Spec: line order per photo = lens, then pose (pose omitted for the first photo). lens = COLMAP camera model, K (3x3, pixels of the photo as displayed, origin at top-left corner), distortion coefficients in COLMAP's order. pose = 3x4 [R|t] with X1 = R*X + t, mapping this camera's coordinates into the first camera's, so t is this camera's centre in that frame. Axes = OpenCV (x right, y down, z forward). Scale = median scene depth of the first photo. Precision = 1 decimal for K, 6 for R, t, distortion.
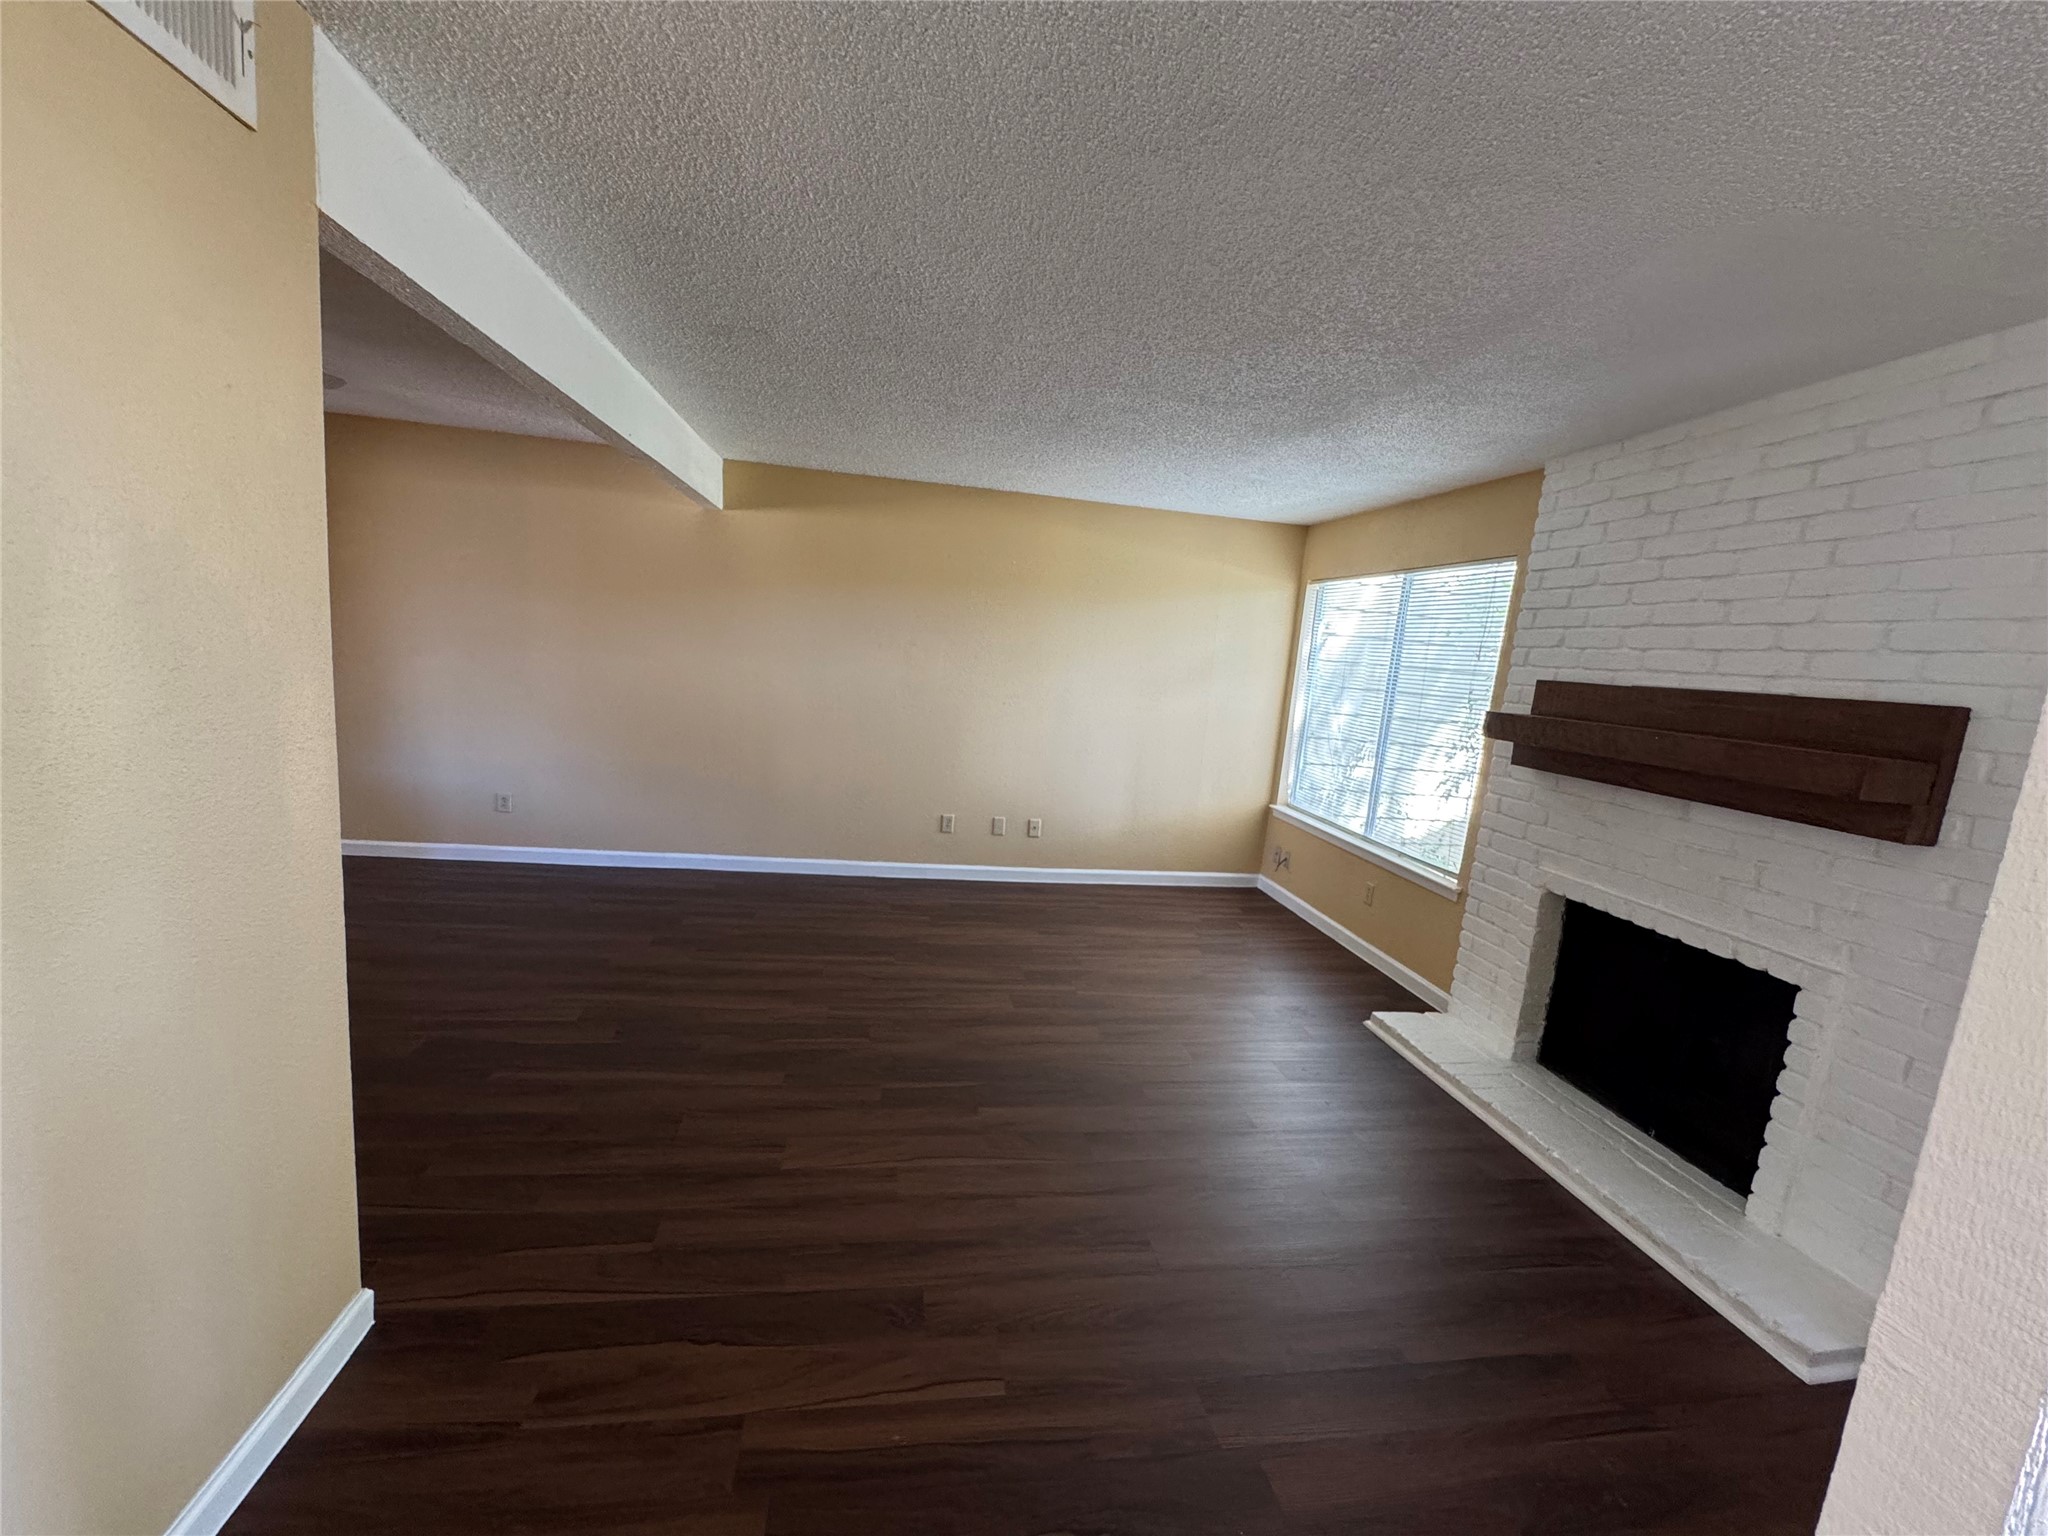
lens RADIAL K [[821.4, 0, 1019.5], [0, 821.4, 768.0], [0, 0, 1]] dist [-0.022664, -0.000181]
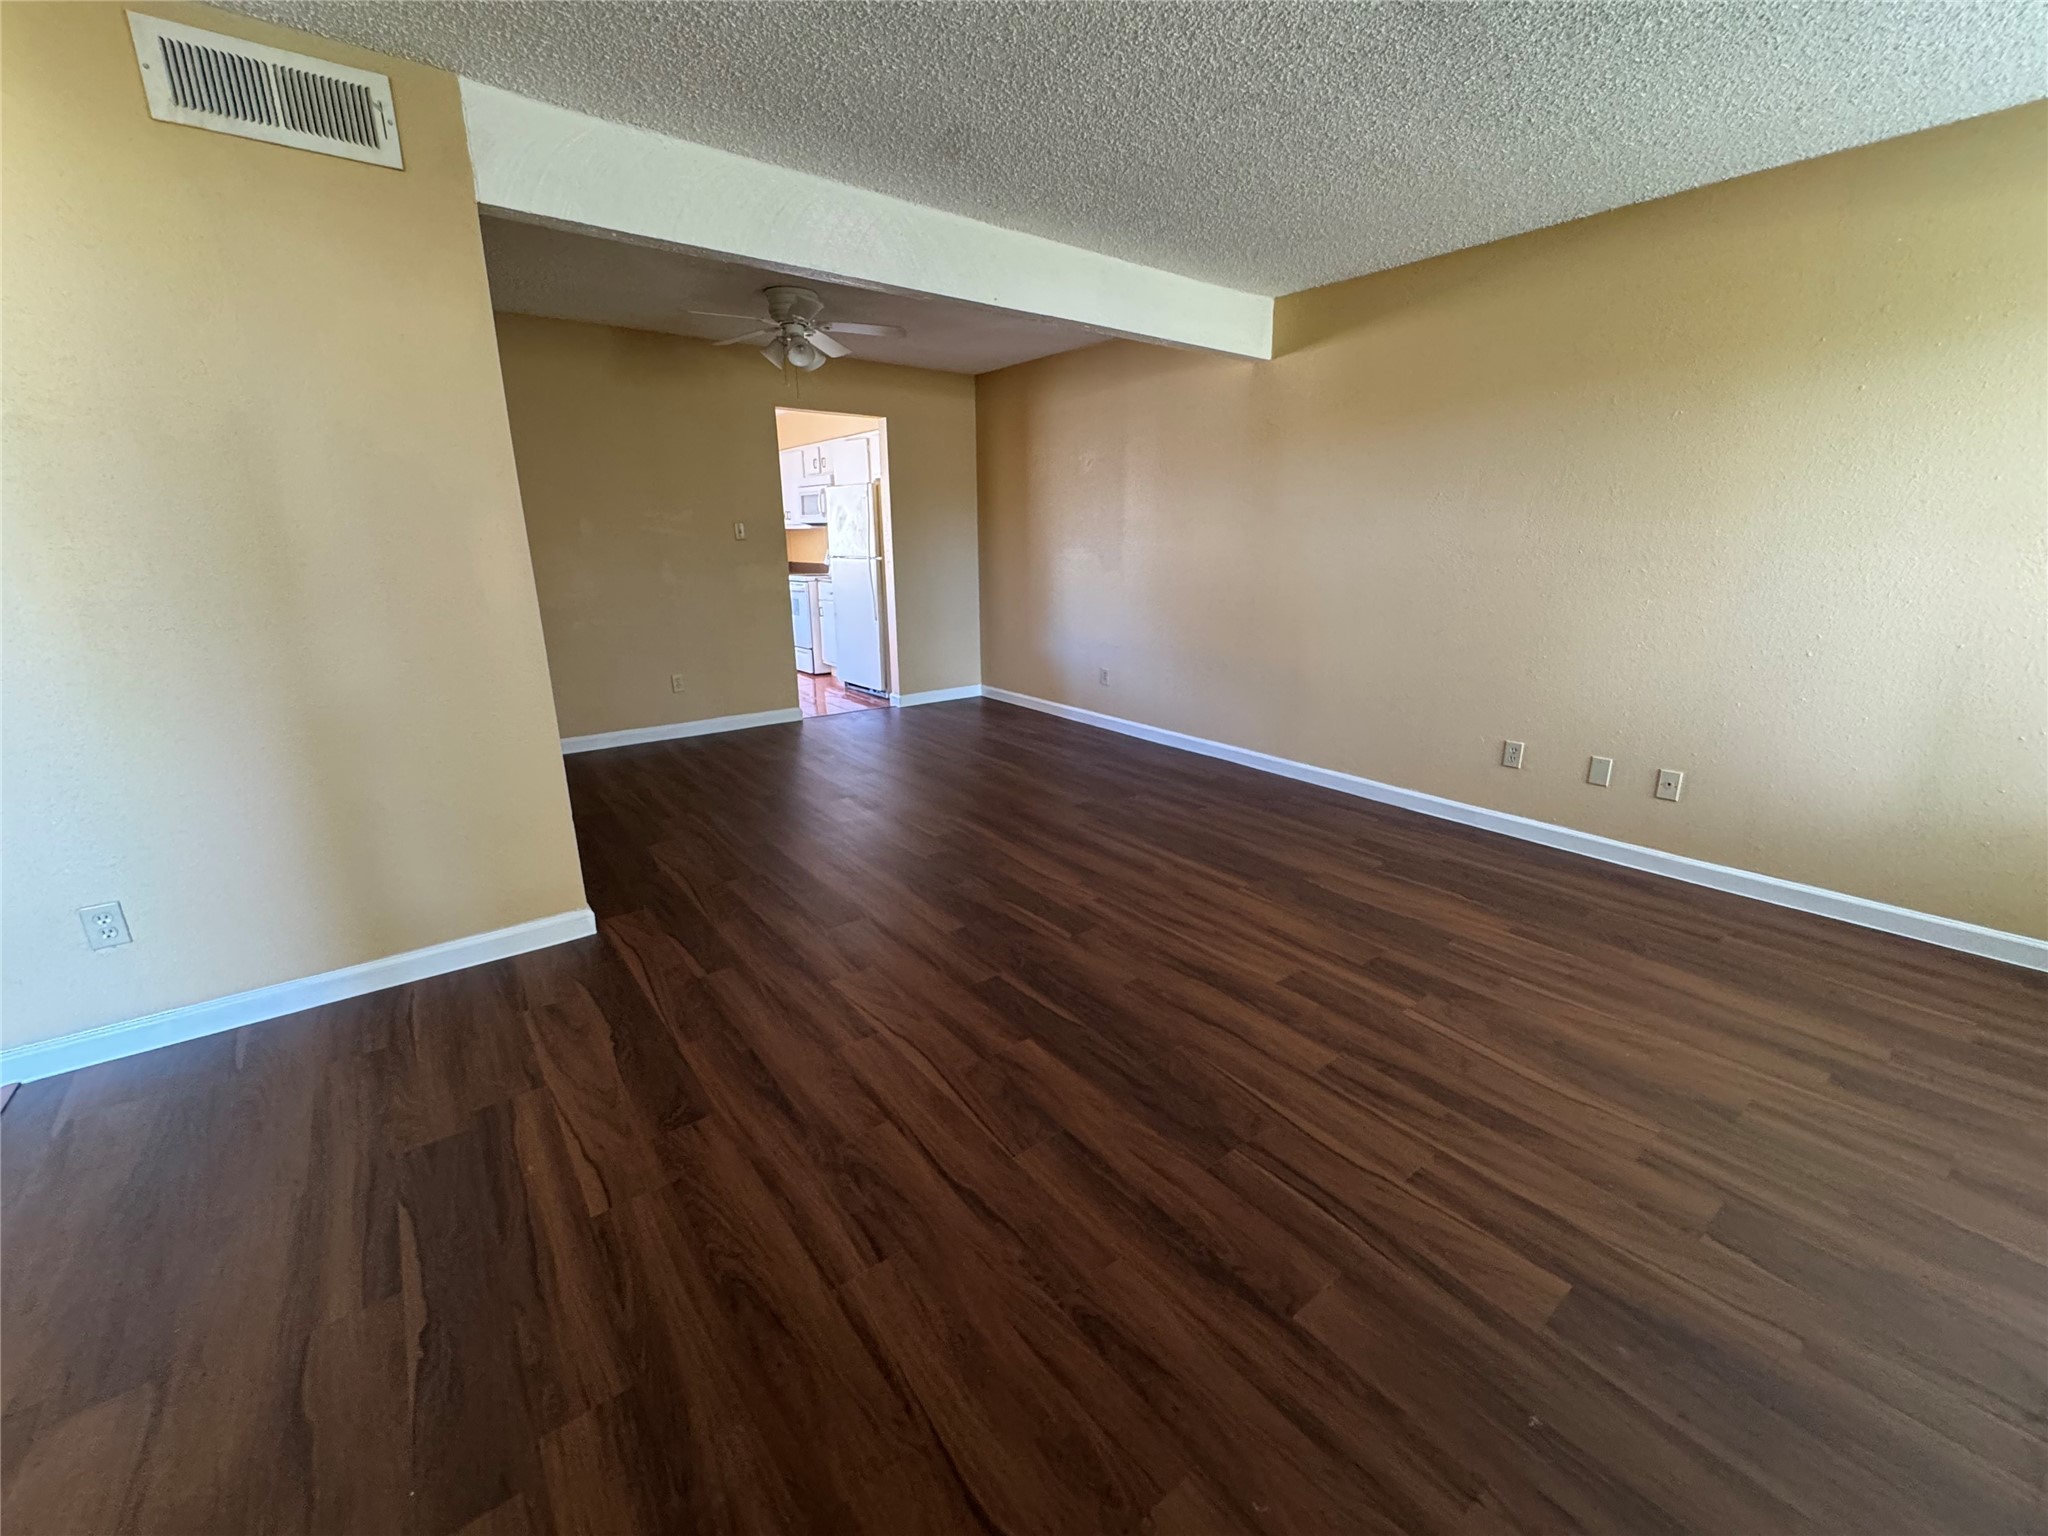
lens RADIAL K [[821.4, 0, 1020.4], [0, 821.4, 769.3], [0, 0, 1]] dist [-0.022664, -0.000181]
pose [[0.471740, 0.159309, -0.867227, 0.382530], [-0.088893, 0.987124, 0.132980, 0.032217], [0.877246, 0.014359, 0.479827, 0.388085]]
